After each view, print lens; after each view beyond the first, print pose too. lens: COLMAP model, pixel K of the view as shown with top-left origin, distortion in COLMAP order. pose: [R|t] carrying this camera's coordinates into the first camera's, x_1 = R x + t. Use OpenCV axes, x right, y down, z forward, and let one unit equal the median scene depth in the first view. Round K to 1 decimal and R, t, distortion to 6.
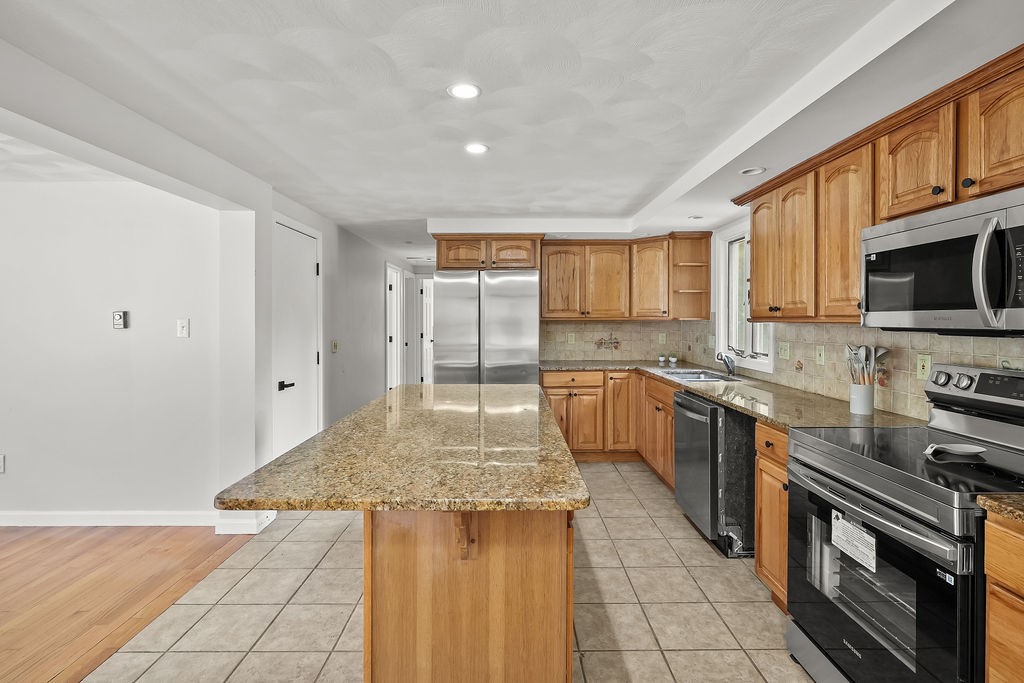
lens RADIAL K [[497.6, 0, 514.1], [0, 497.6, 322.6], [0, 0, 1]] dist [-0.005149, 0.002458]
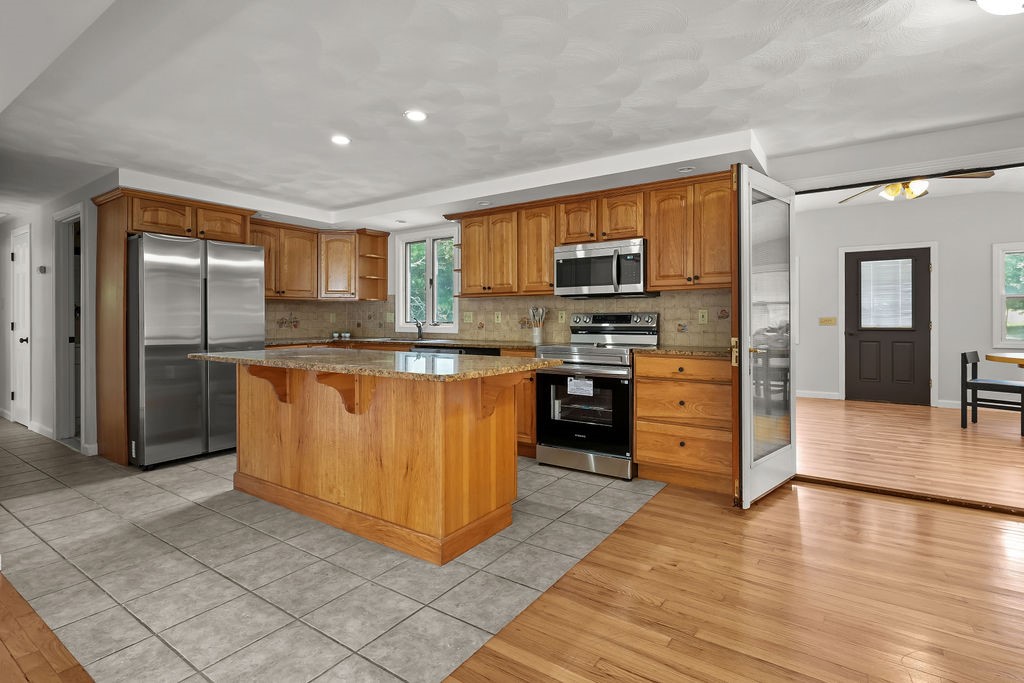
lens RADIAL K [[497.6, 0, 522.5], [0, 497.6, 319.0], [0, 0, 1]] dist [-0.005149, 0.002458]
pose [[0.560882, 0.000004, 0.827896, -0.850294], [0.009600, 0.999933, -0.006509, 0.094714], [-0.827840, 0.011599, 0.560844, -0.027458]]
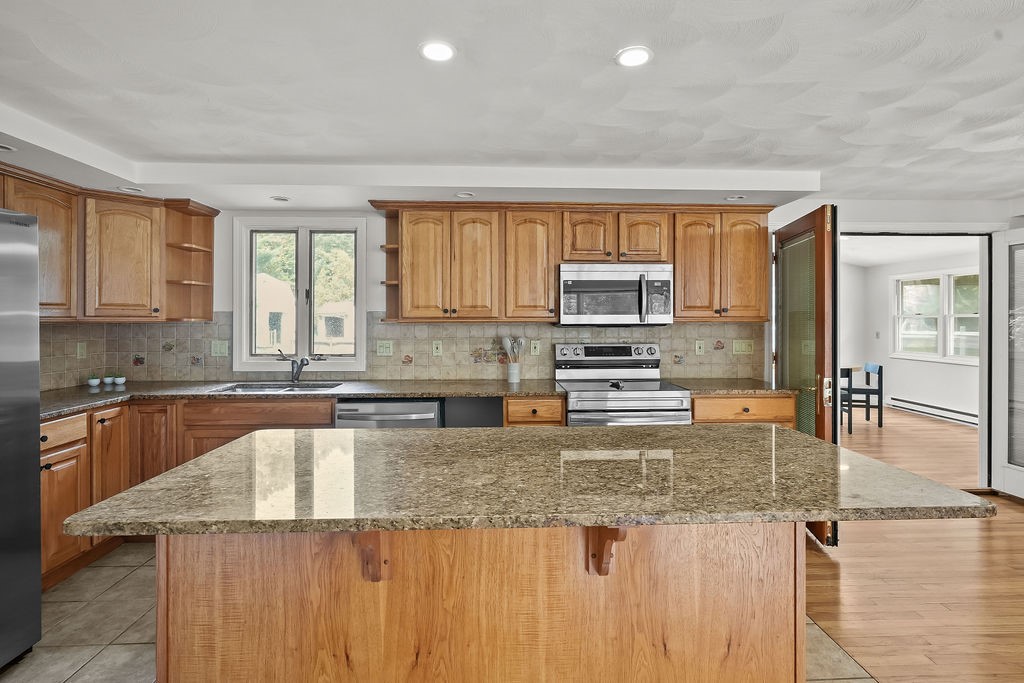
lens RADIAL K [[497.6, 0, 519.9], [0, 497.6, 317.1], [0, 0, 1]] dist [-0.005149, 0.002458]
pose [[-0.042044, 0.008562, 0.999079, -0.744877], [0.009823, 0.999918, -0.008156, -0.001258], [-0.999067, 0.009471, -0.042124, 0.961942]]
